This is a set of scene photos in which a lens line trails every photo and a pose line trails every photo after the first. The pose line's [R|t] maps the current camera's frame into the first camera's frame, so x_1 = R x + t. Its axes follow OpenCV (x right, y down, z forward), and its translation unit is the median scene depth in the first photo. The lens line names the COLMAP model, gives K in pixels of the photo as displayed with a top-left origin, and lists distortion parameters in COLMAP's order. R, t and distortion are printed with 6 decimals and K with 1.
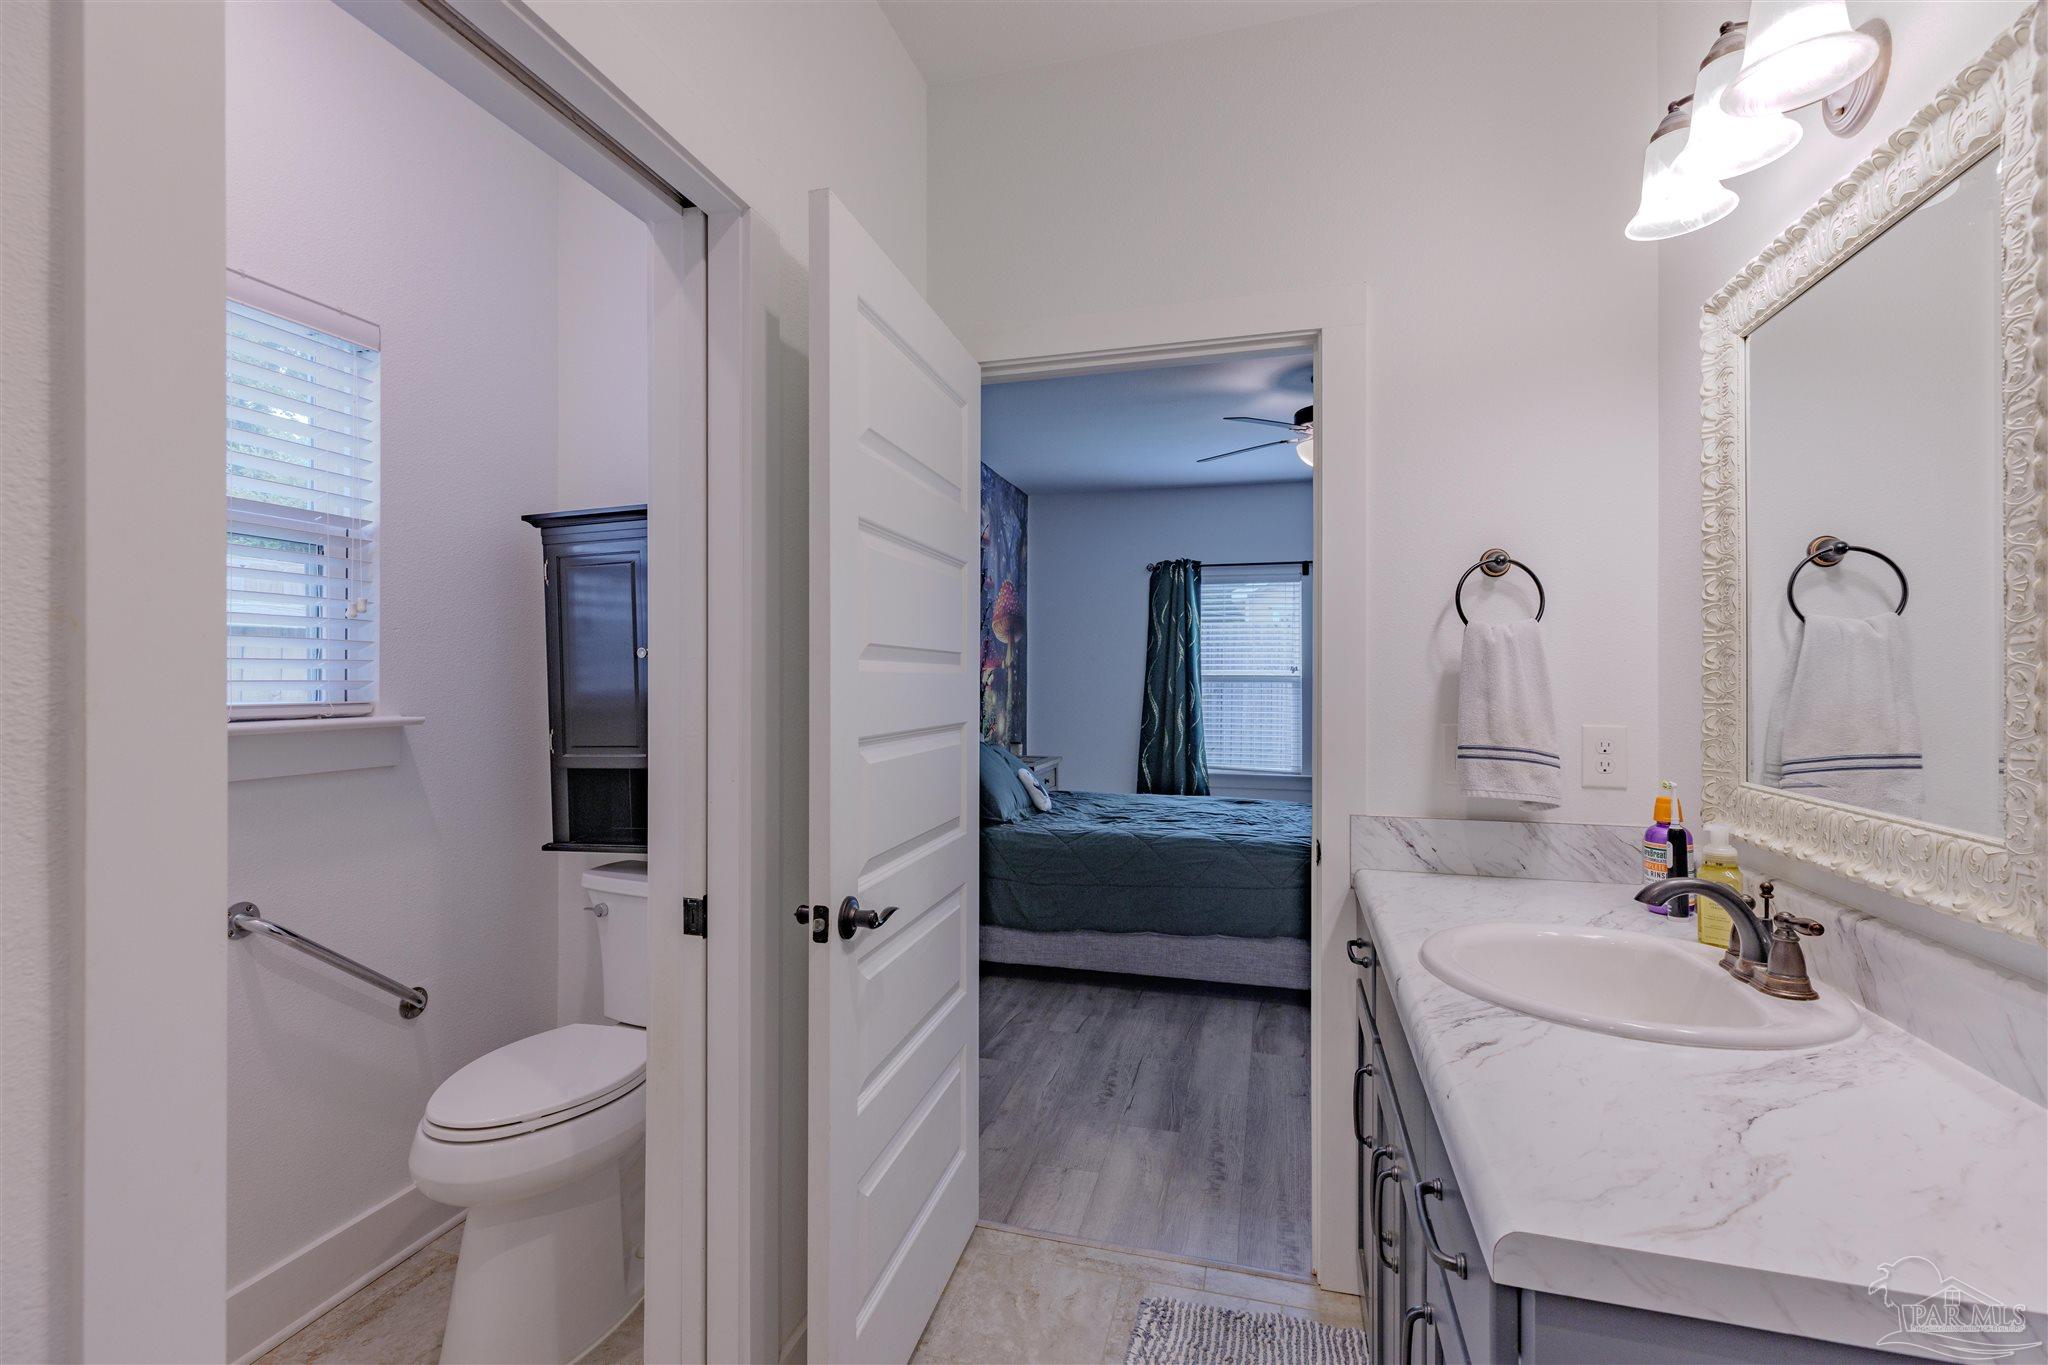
lens RADIAL K [[913.2, 0, 1018.9], [0, 913.2, 682.6], [0, 0, 1]] dist [0.008063, -0.000244]
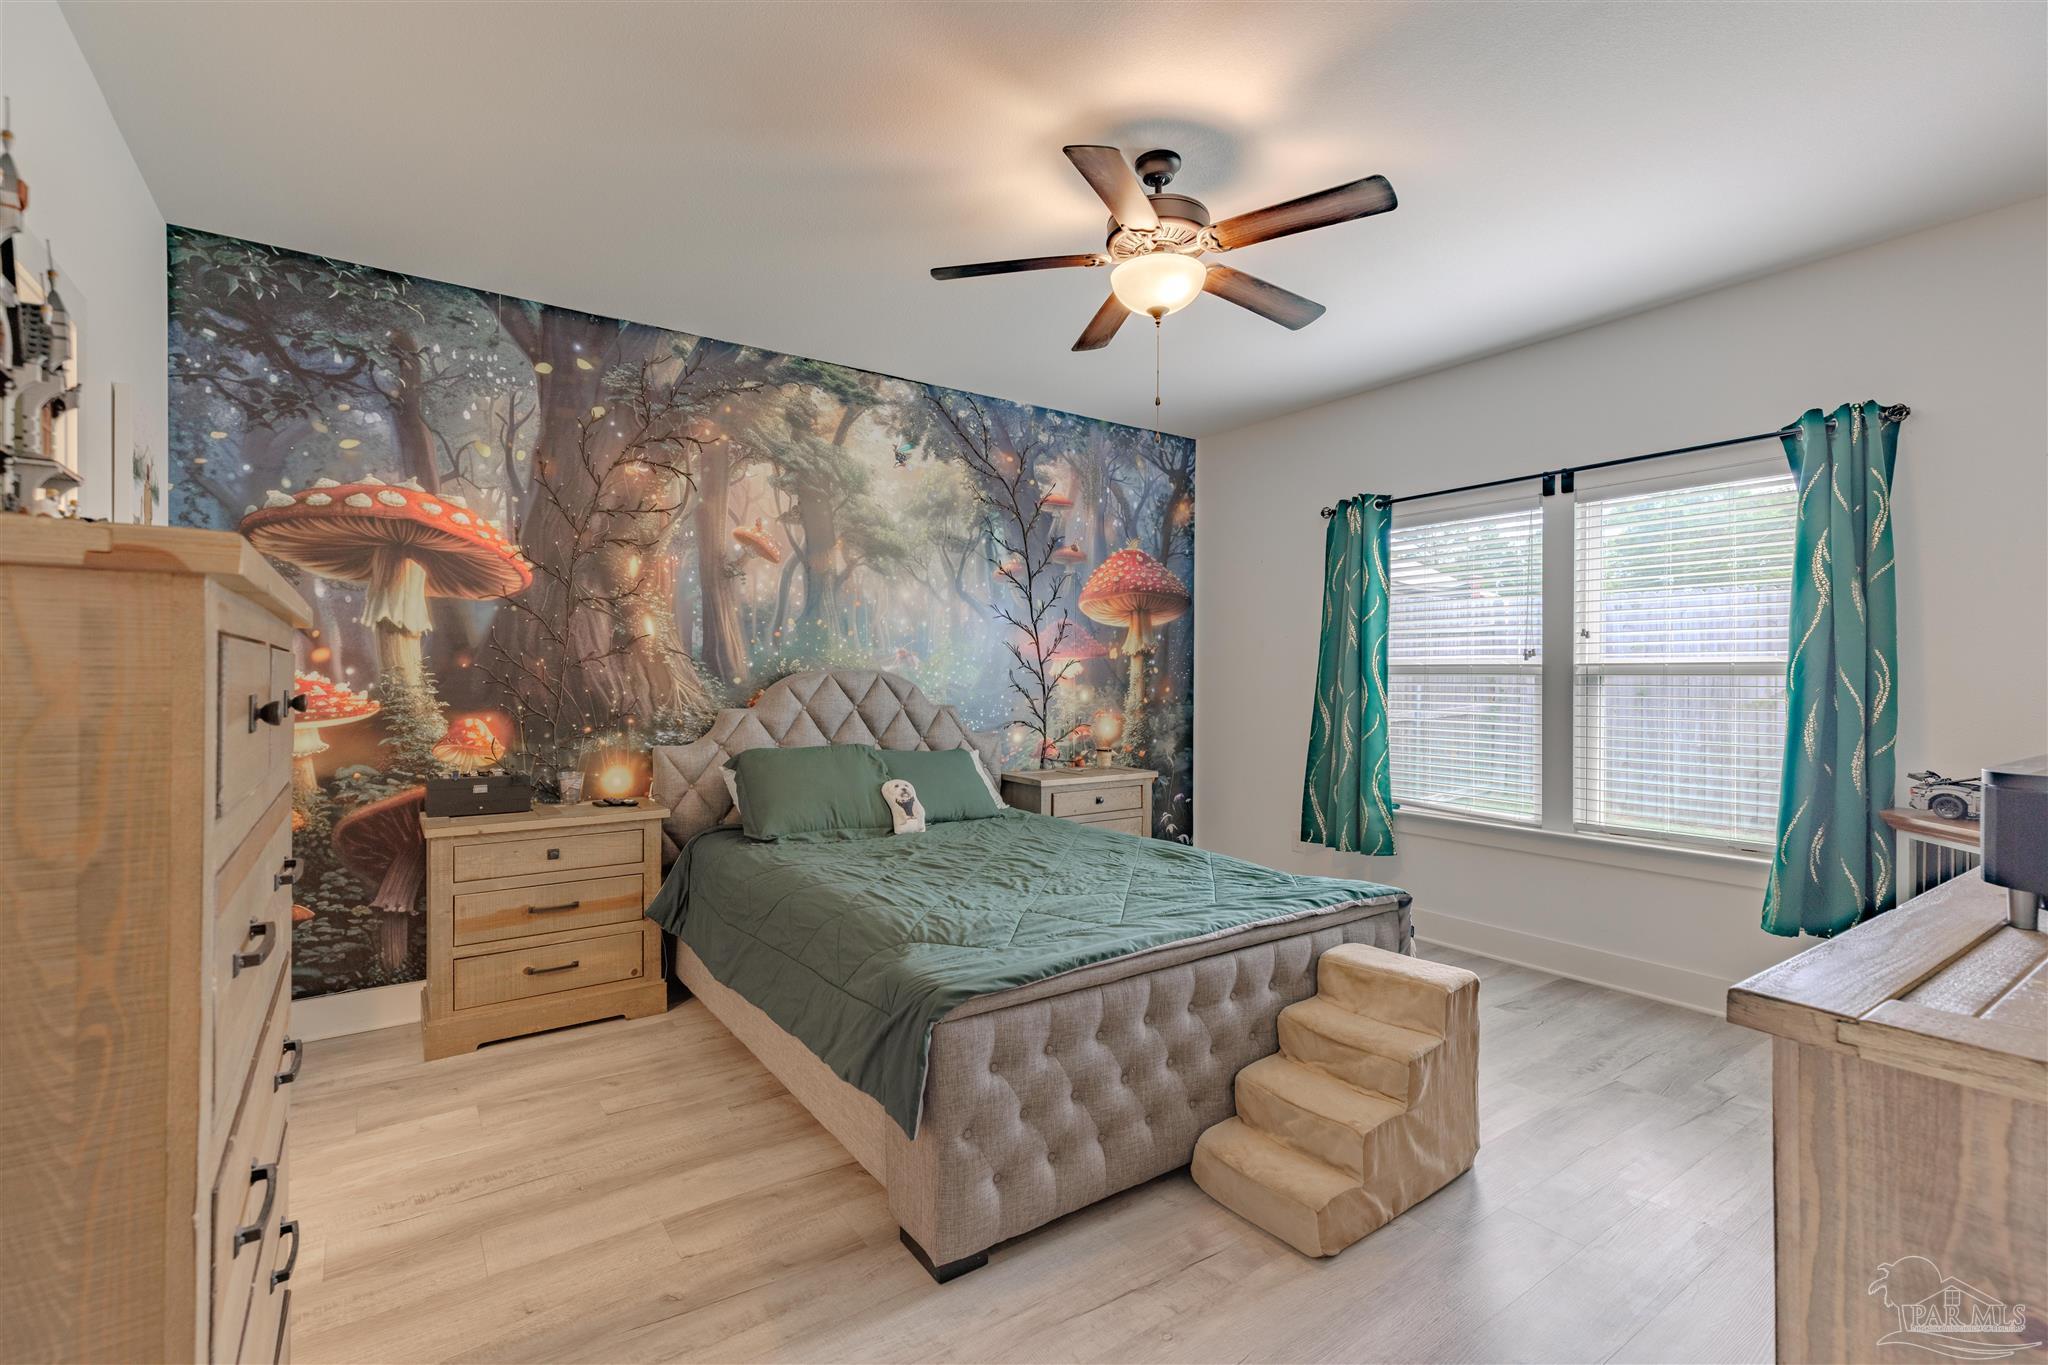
lens RADIAL K [[913.2, 0, 1021.7], [0, 913.2, 679.9], [0, 0, 1]] dist [0.008063, -0.000244]
pose [[0.764689, 0.001030, -0.644399, 0.426452], [0.000410, 0.999998, 0.002084, 0.001539], [0.644400, -0.001858, 0.764686, 0.312881]]
